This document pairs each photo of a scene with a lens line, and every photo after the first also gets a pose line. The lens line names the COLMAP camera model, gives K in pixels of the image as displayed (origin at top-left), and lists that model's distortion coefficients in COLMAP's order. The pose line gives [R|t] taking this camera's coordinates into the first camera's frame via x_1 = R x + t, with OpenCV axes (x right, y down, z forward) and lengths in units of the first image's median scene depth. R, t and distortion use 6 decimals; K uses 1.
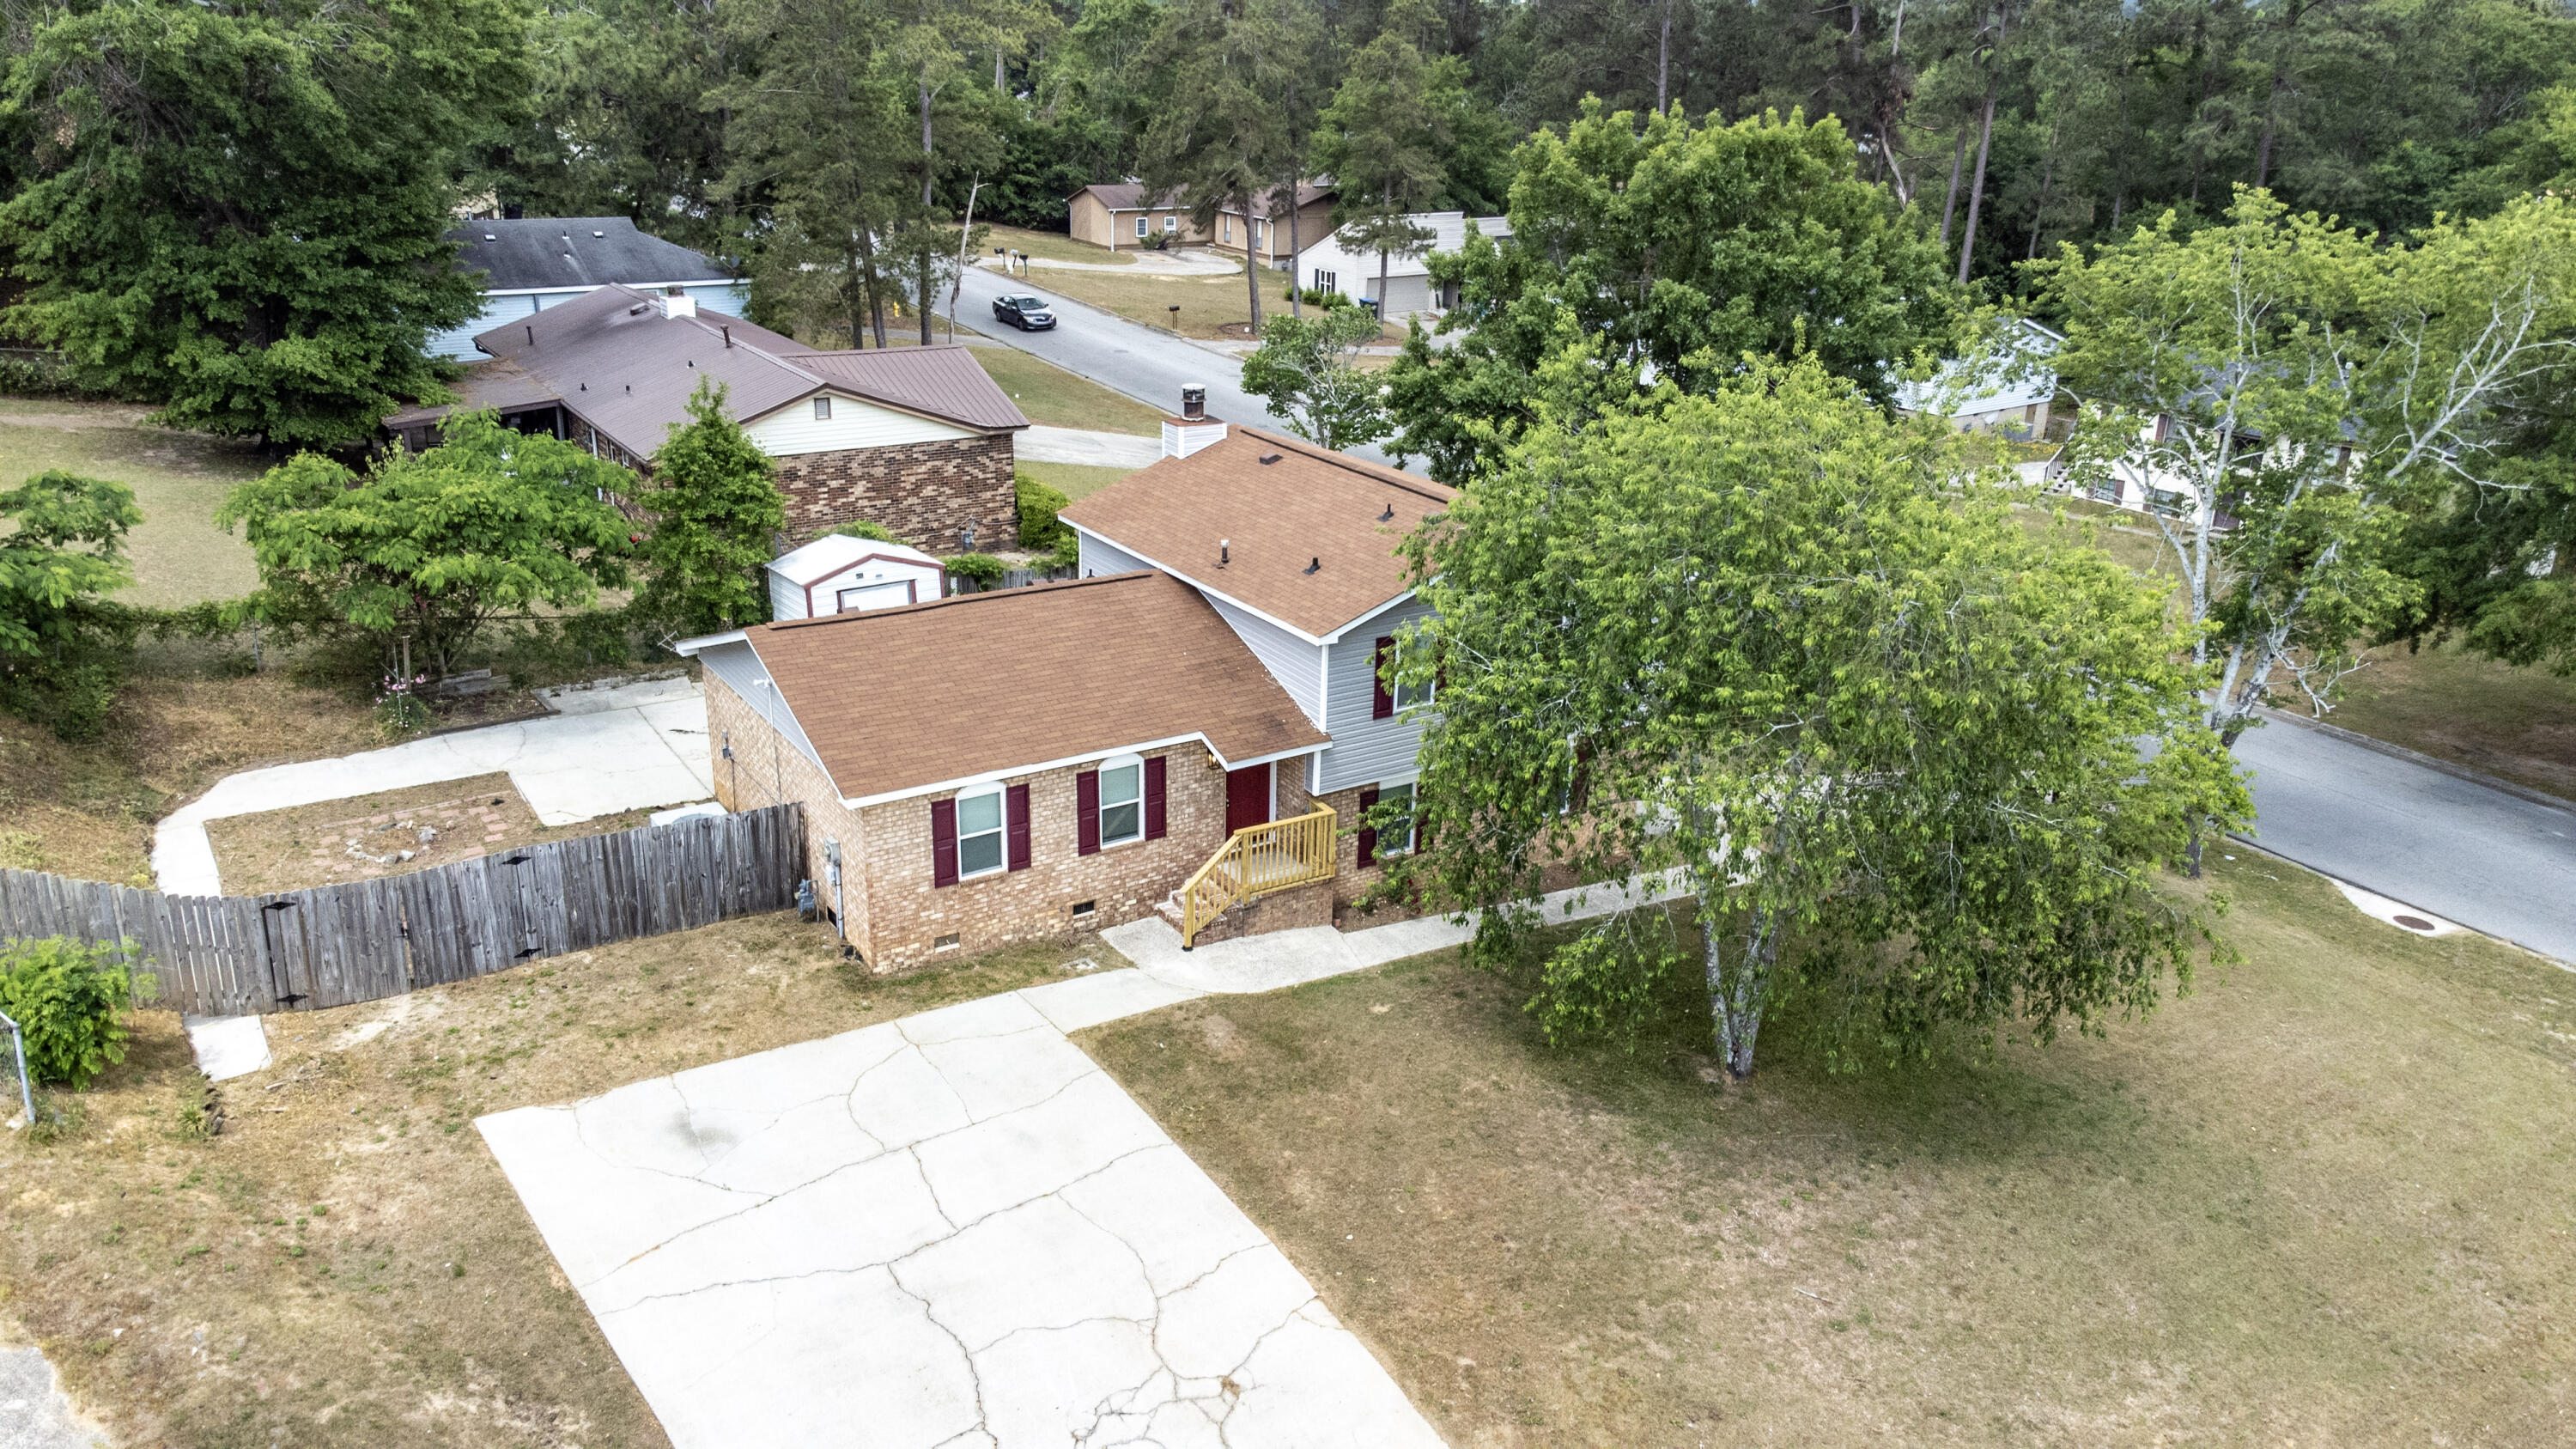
lens RADIAL K [[1907.2, 0, 1287.9], [0, 1907.2, 715.4], [0, 0, 1]] dist [0.032680, 0.032978]
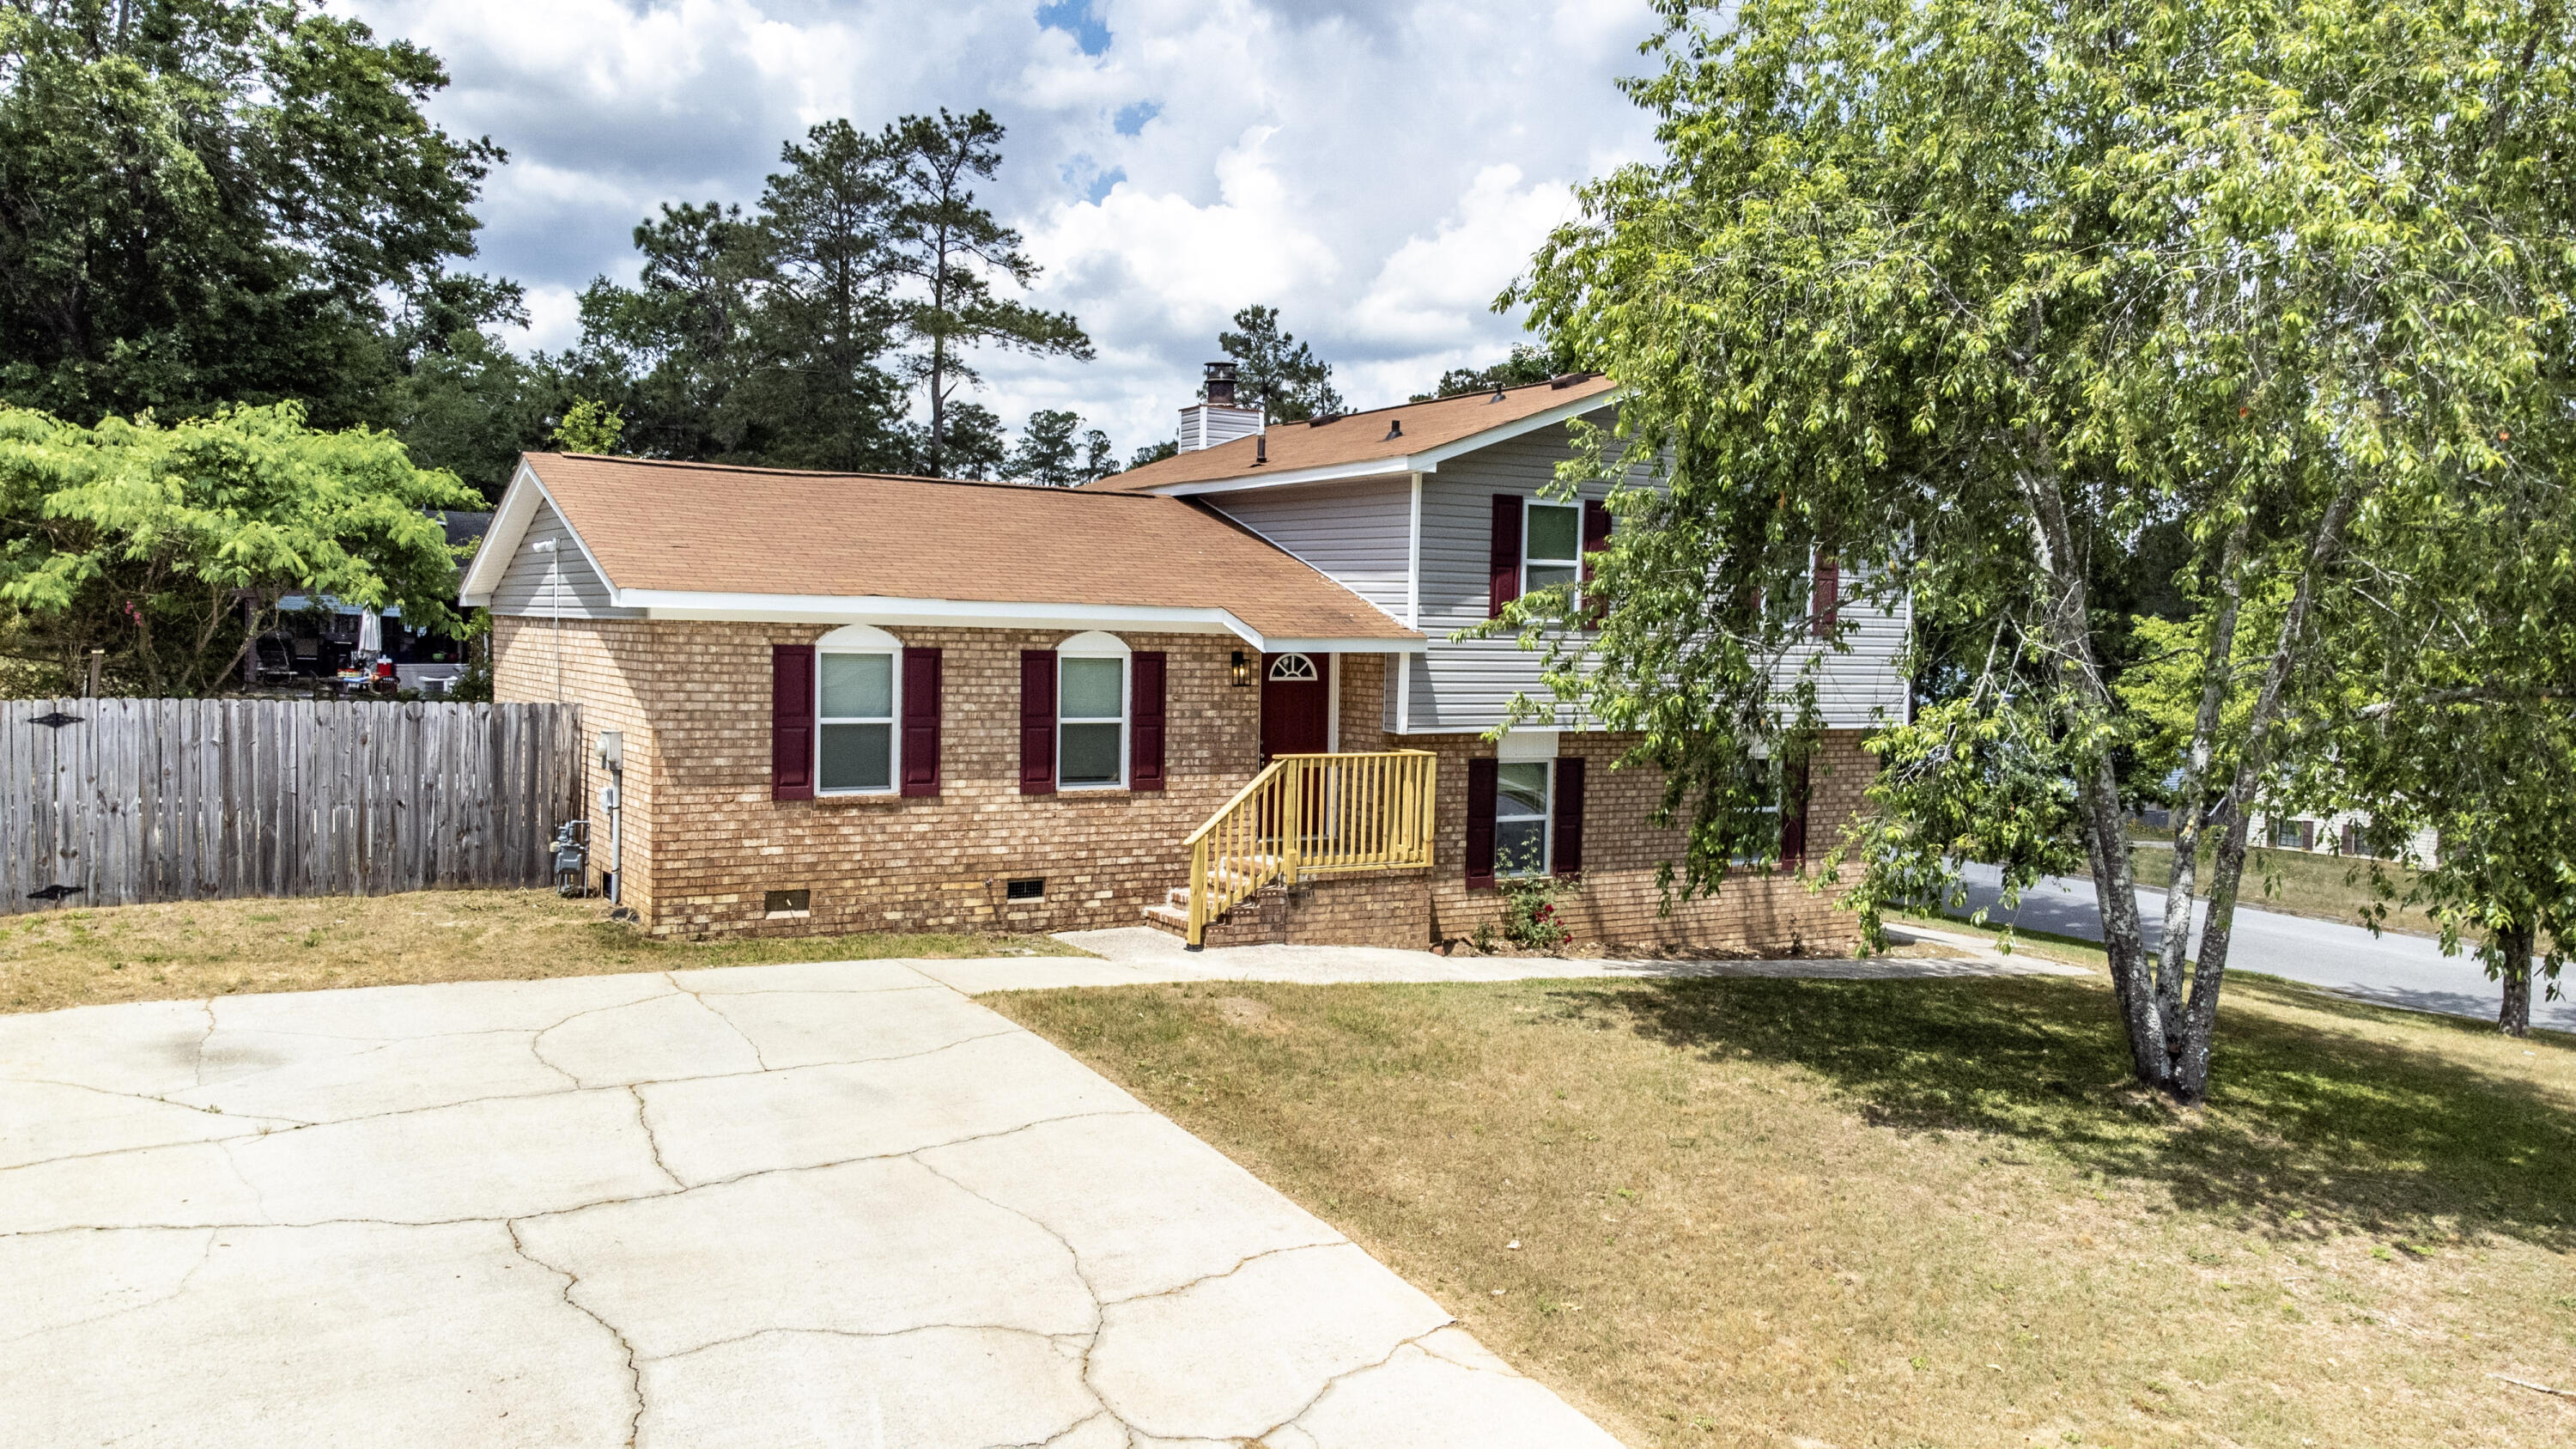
lens RADIAL K [[1907.2, 0, 1284.7], [0, 1907.2, 730.3], [0, 0, 1]] dist [0.032680, 0.032978]
pose [[0.999835, 0.000671, -0.018167, -0.013404], [-0.006085, 0.954038, -0.299623, 0.241968], [0.017131, 0.299684, 0.953885, 0.415705]]
